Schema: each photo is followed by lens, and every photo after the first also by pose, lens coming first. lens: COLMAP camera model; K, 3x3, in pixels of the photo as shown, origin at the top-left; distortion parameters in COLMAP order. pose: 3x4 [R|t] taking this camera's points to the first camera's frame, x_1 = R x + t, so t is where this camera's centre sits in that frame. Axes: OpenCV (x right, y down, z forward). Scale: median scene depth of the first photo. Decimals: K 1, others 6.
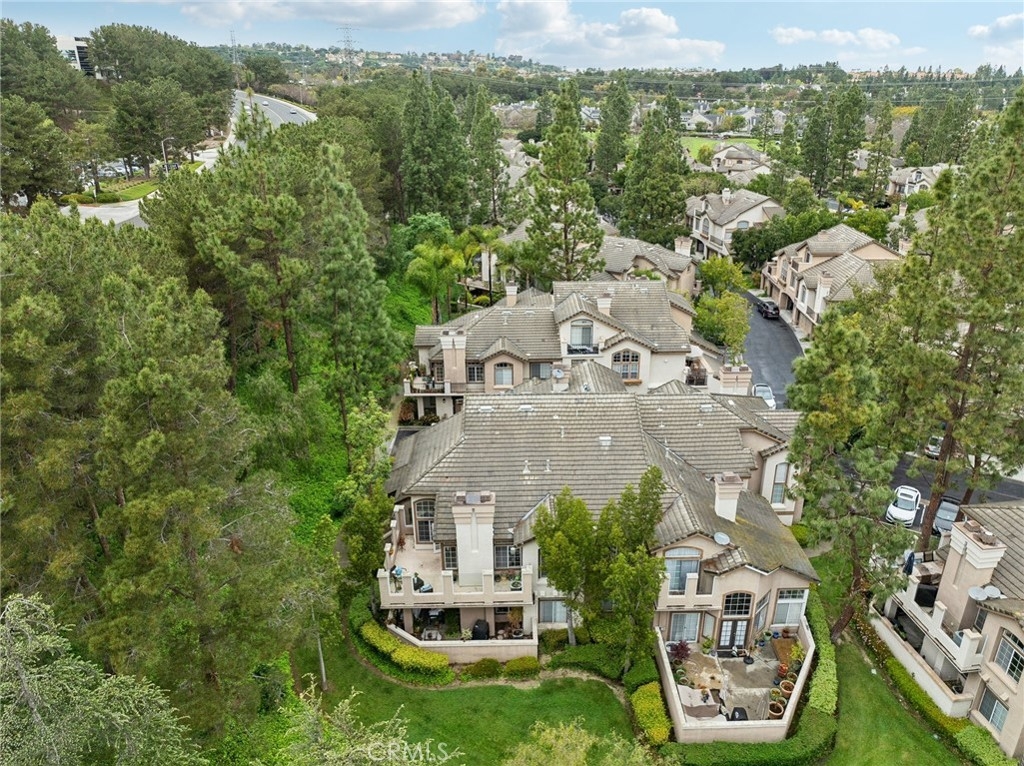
lens RADIAL K [[724.6, 0, 511.5], [0, 724.6, 379.8], [0, 0, 1]] dist [-0.038285, 0.013395]
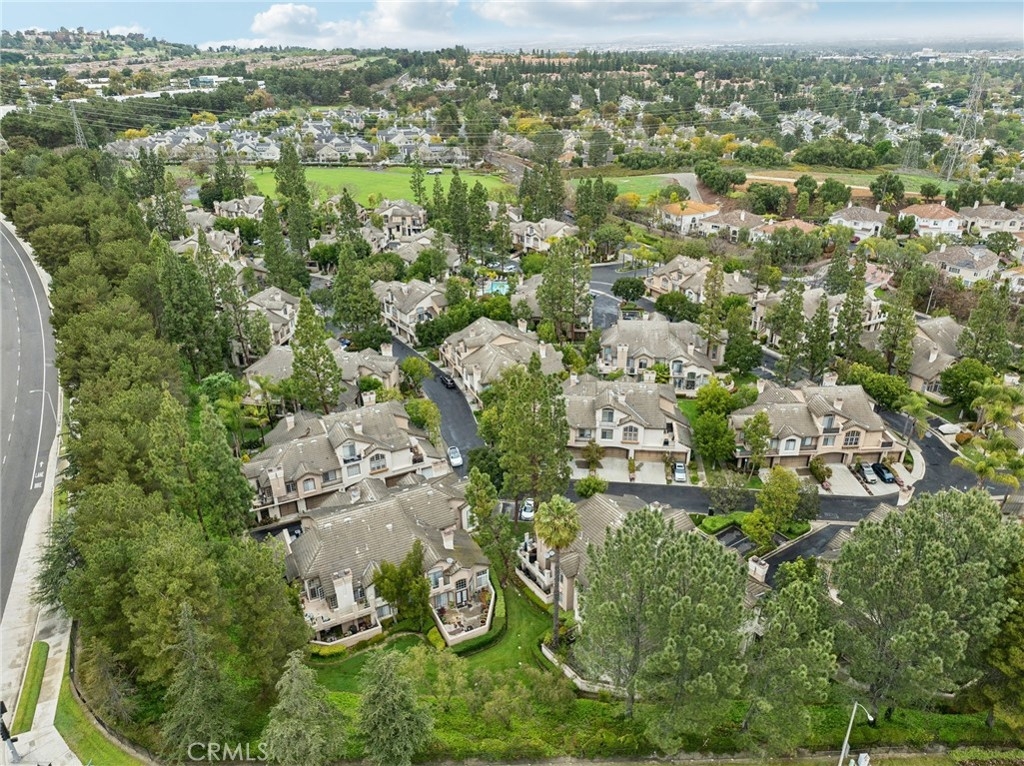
lens RADIAL K [[724.6, 0, 512.4], [0, 724.6, 385.3], [0, 0, 1]] dist [-0.038285, 0.013395]
pose [[0.898867, -0.189766, 0.395003, -0.324419], [0.169718, 0.981781, 0.085454, -0.471640], [-0.404023, -0.009772, 0.914697, -1.150302]]
